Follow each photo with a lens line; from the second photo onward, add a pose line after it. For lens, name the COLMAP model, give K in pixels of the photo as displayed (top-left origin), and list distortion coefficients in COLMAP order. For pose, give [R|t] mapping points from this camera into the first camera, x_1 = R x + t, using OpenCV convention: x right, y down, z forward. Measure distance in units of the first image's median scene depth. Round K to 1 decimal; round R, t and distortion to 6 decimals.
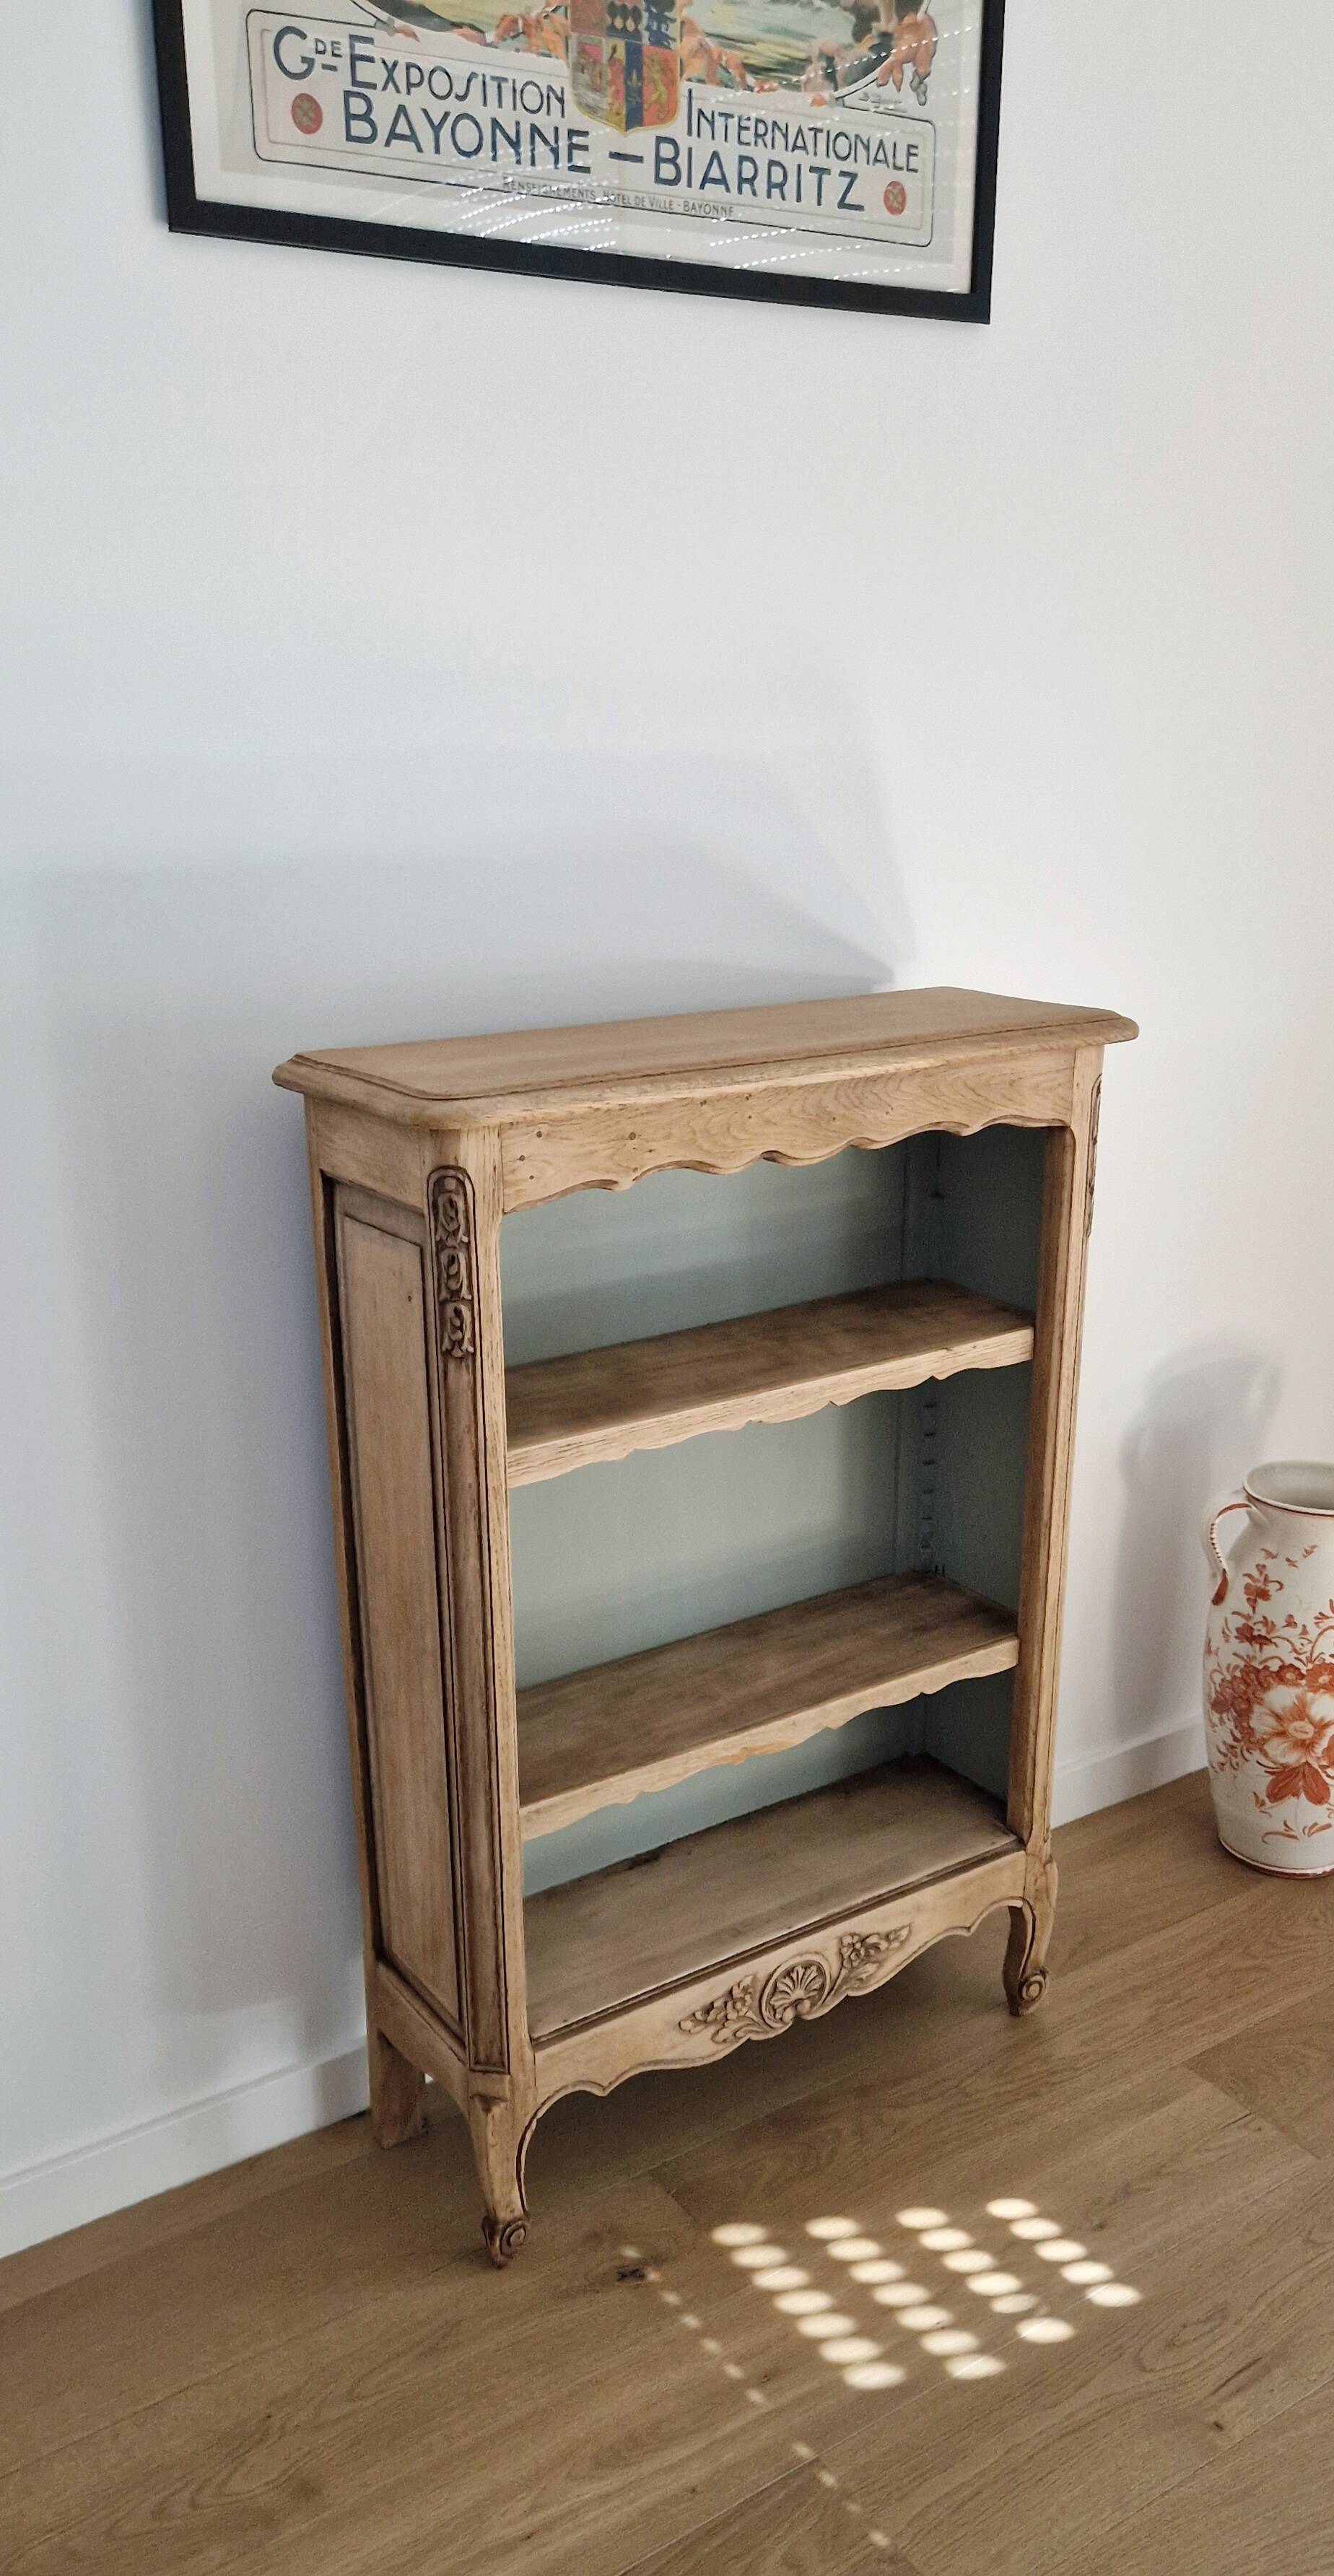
lens RADIAL K [[1941.8, 0, 648.0], [0, 1941.8, 1422.1], [0, 0, 1]] dist [0.076570, -0.074694]
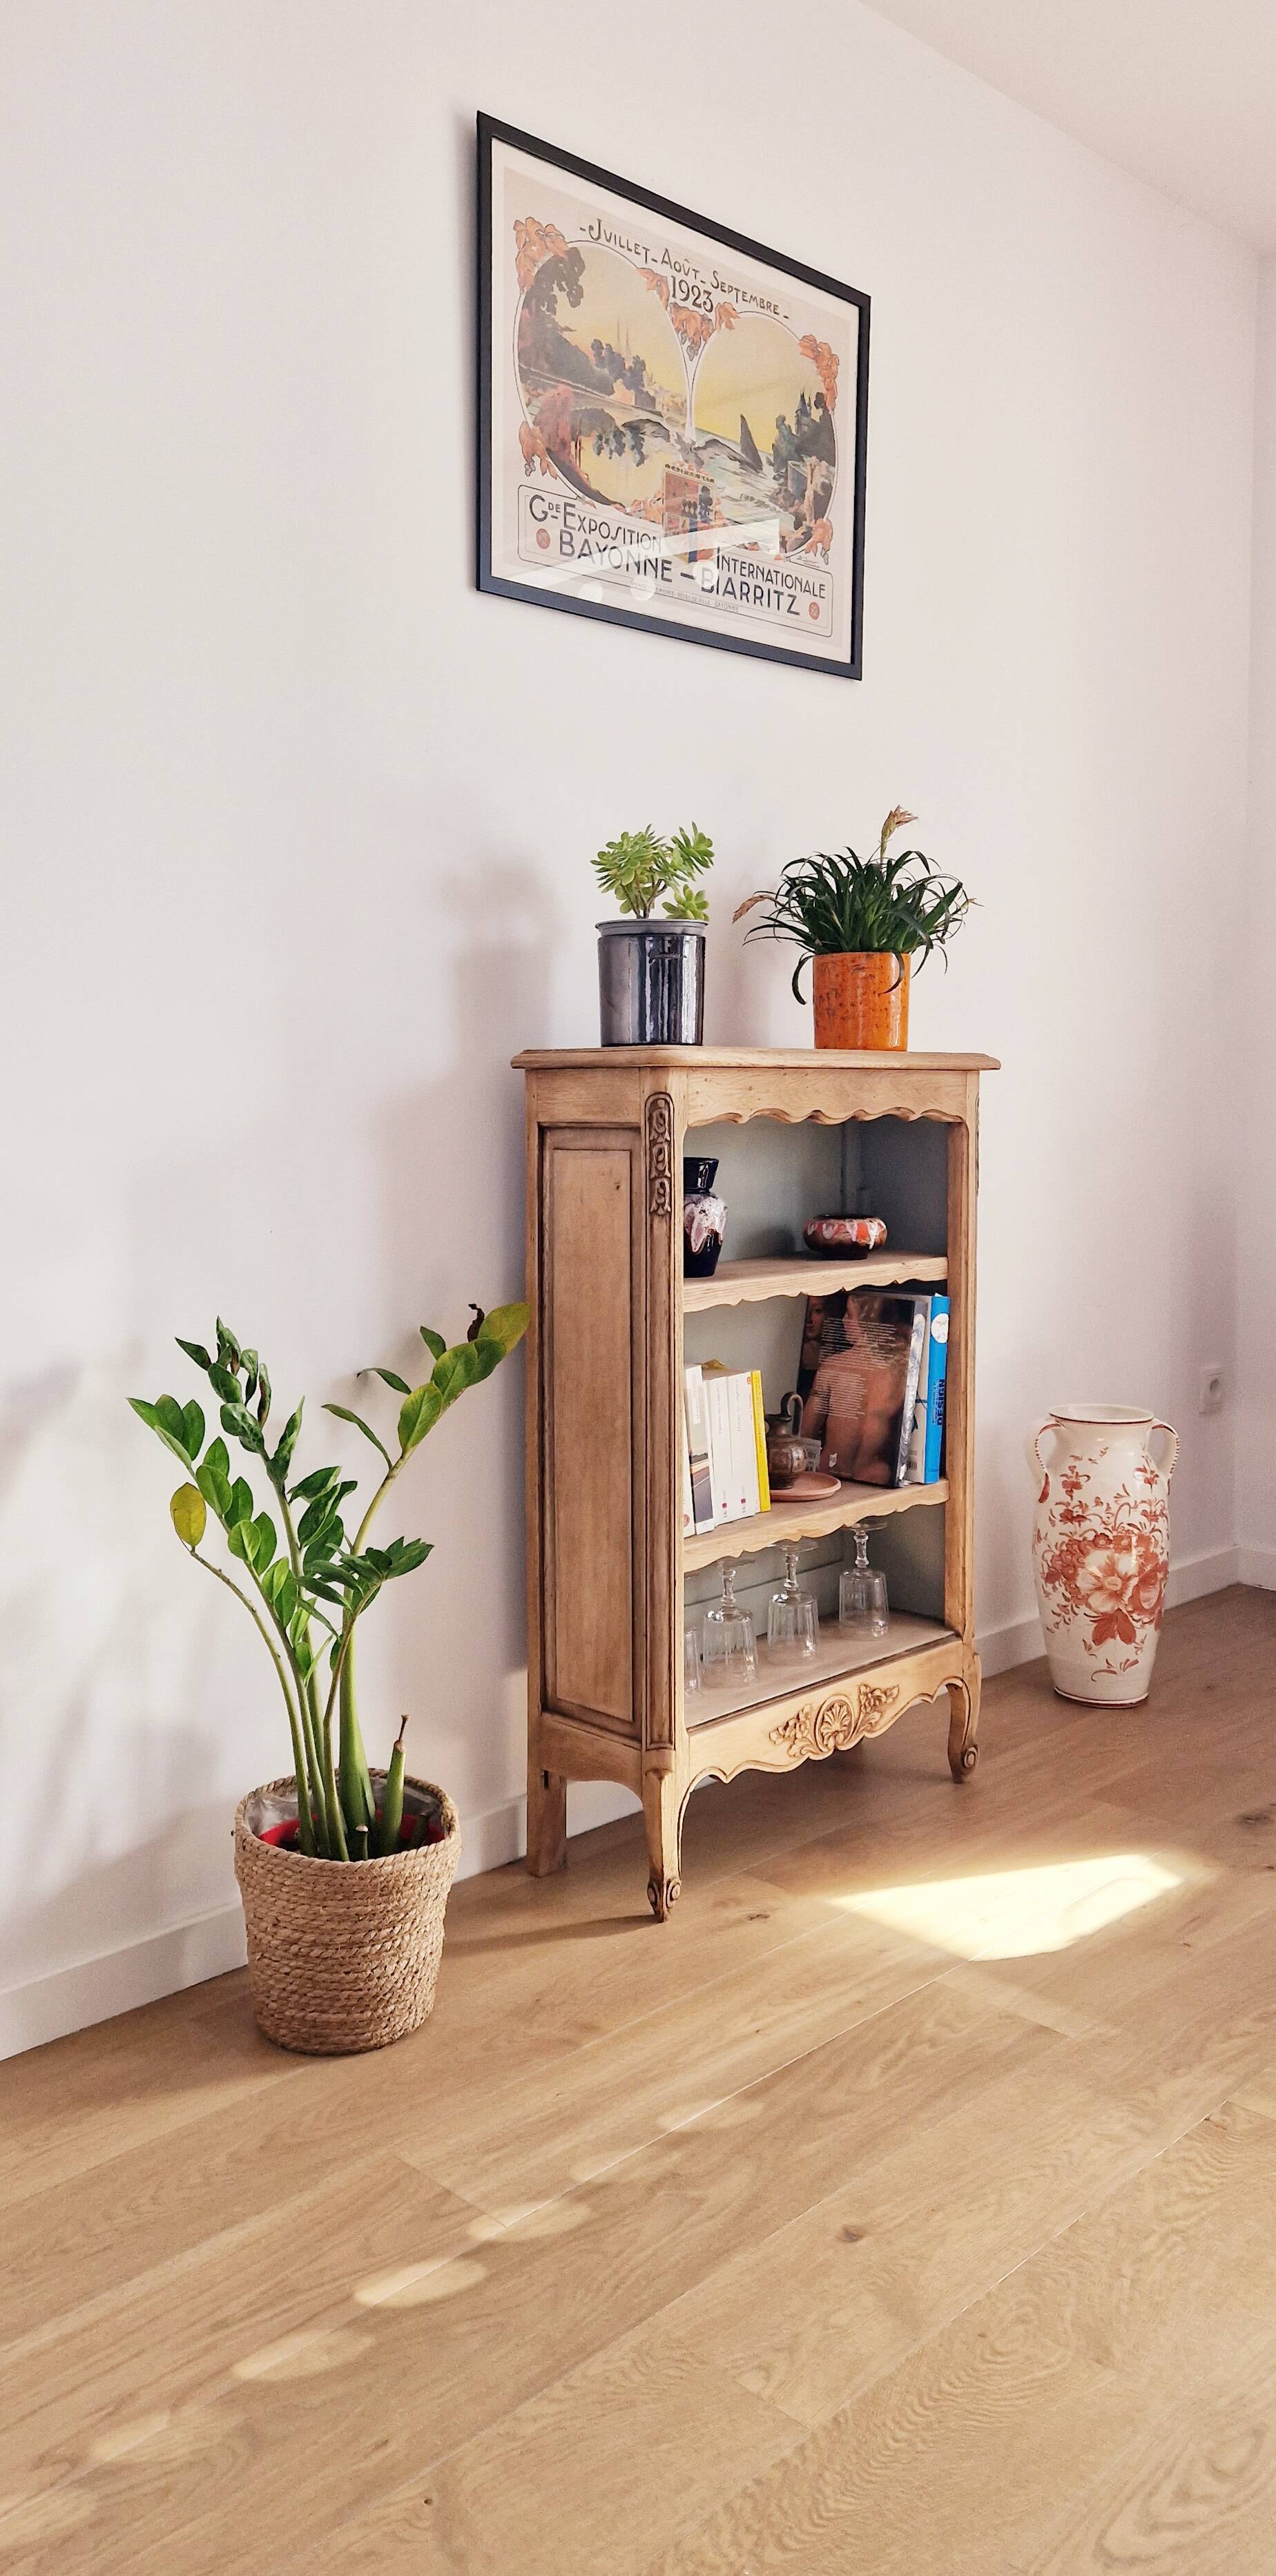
lens RADIAL K [[1849.8, 0, 610.1], [0, 1849.8, 1188.9], [0, 0, 1]] dist [0.086779, -0.078918]
pose [[0.979745, 0.000139, 0.200248, -0.383836], [0.057393, 0.957853, -0.281467, 0.321406], [-0.191847, 0.287258, 0.938444, -0.359506]]
